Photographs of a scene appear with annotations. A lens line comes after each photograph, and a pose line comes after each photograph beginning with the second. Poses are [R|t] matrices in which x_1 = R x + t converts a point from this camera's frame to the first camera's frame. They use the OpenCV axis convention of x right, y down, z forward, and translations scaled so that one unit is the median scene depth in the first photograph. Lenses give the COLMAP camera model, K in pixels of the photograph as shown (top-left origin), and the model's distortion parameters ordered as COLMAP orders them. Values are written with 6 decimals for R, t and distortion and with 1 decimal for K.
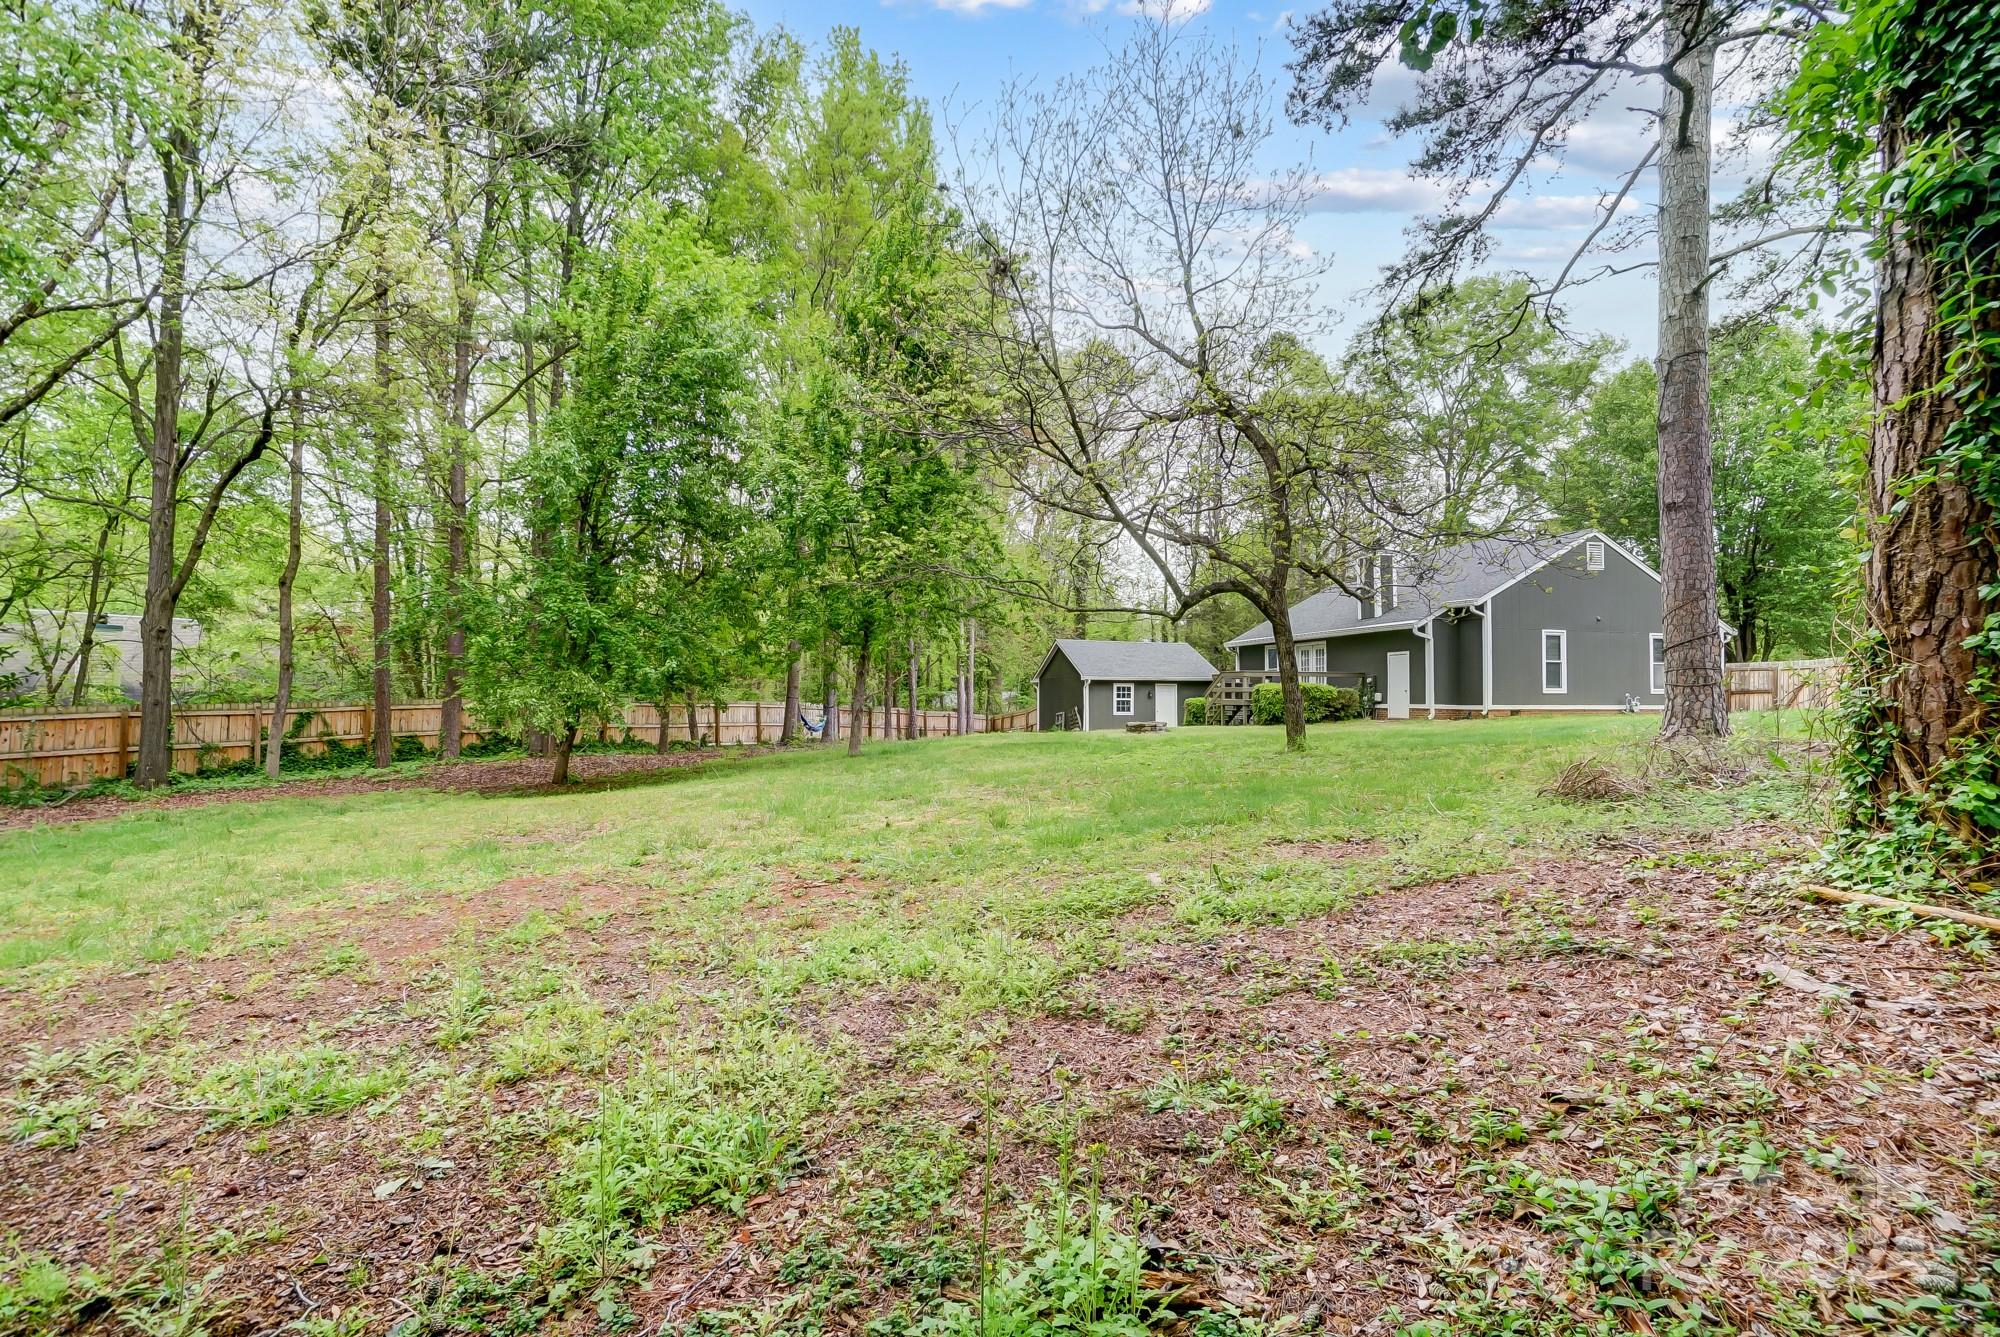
lens RADIAL K [[865.1, 0, 966.5], [0, 865.1, 671.0], [0, 0, 1]] dist [-0.020915, 0.000329]
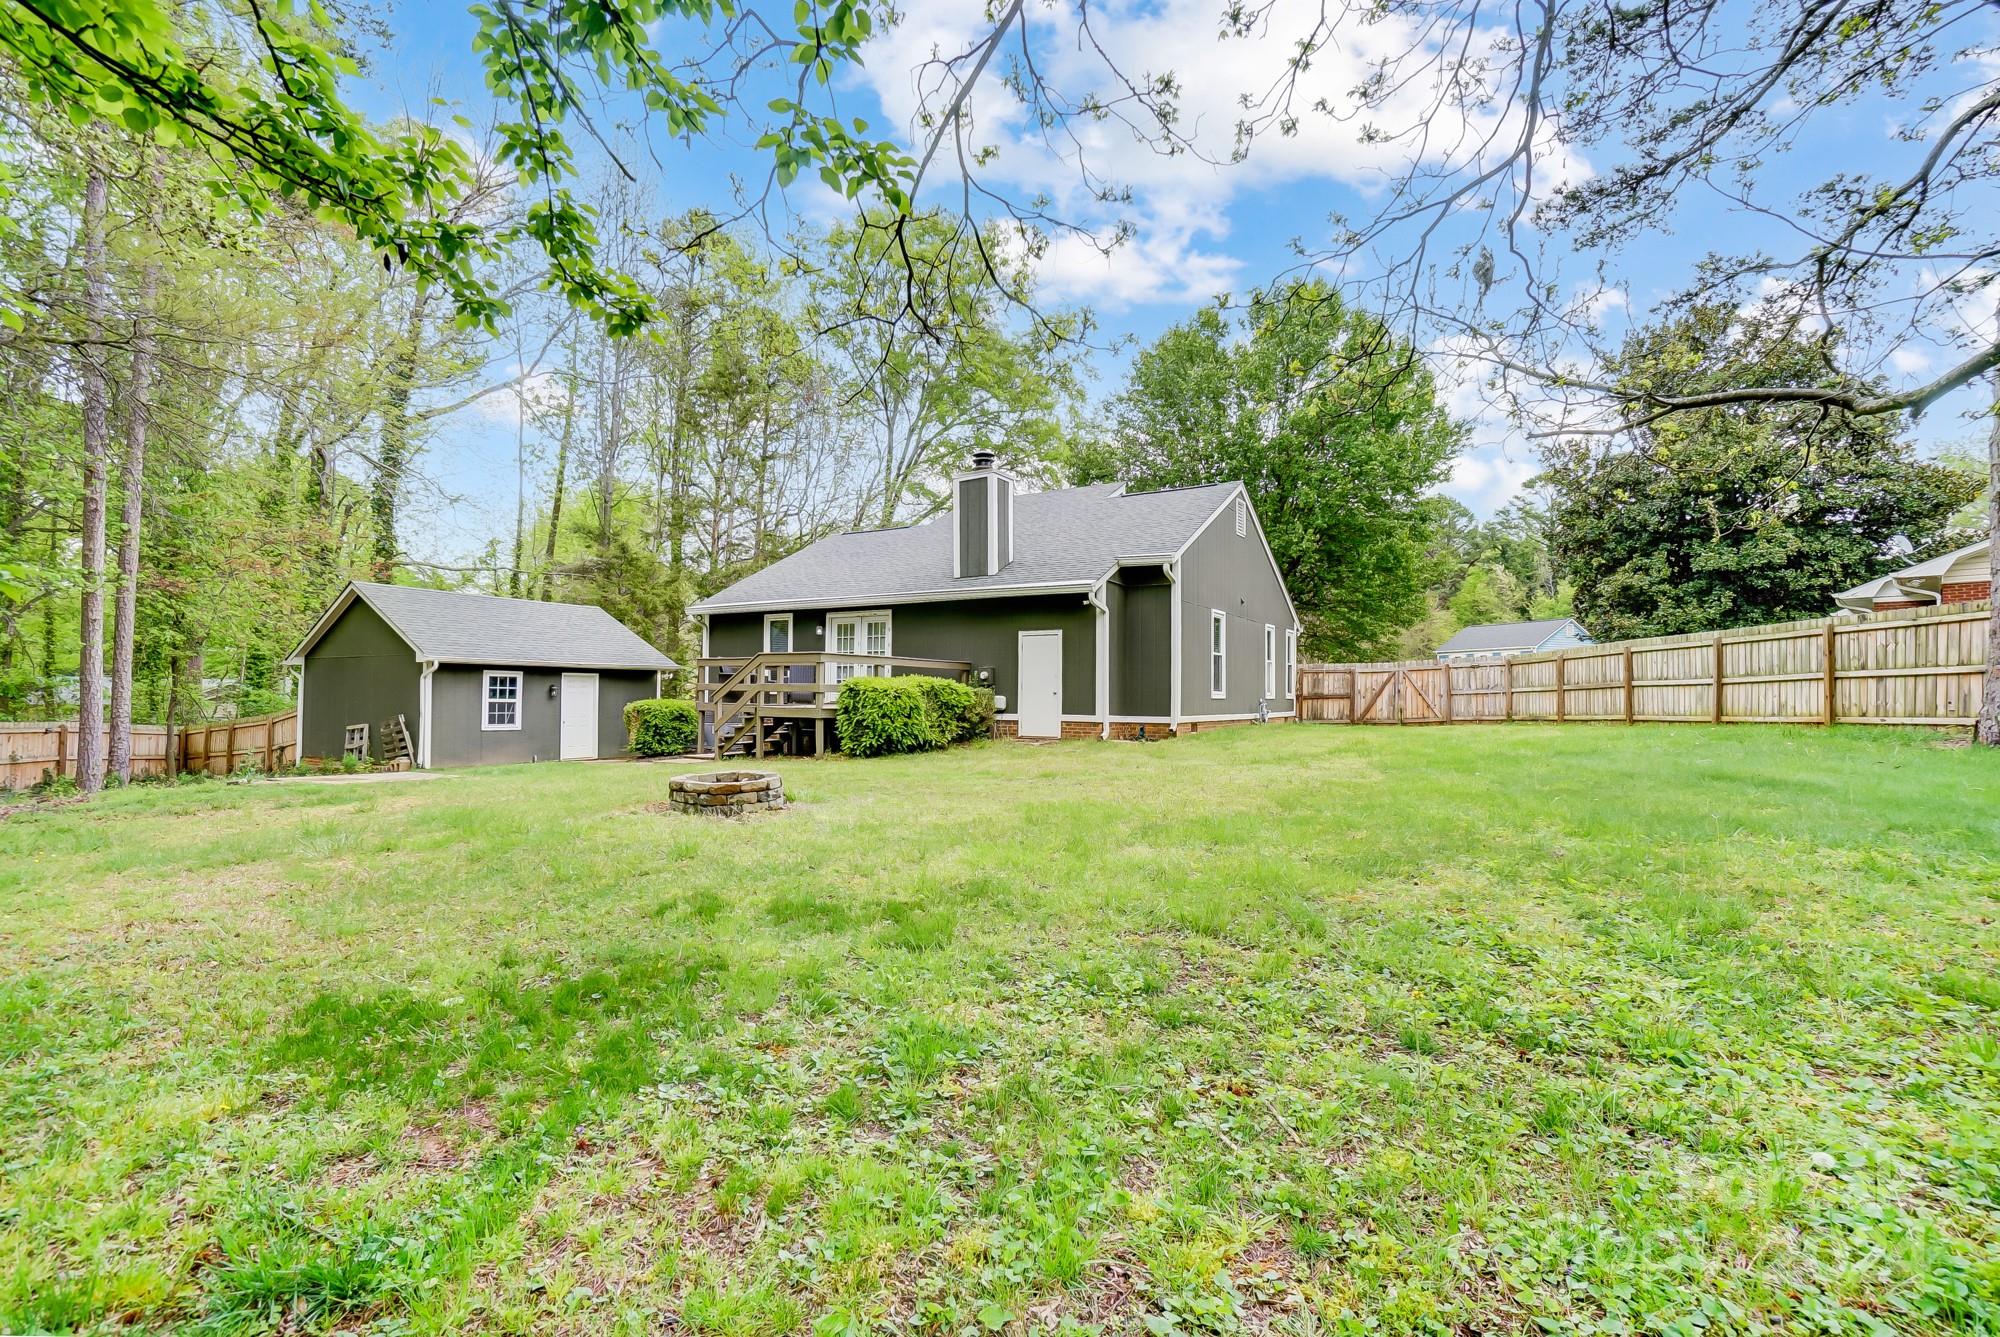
lens RADIAL K [[865.1, 0, 966.5], [0, 865.1, 671.0], [0, 0, 1]] dist [-0.020915, 0.000329]
pose [[0.728060, 0.023008, 0.685127, 0.037956], [-0.029645, 0.999558, -0.002064, 0.009875], [-0.684872, -0.018807, 0.728421, 0.556151]]
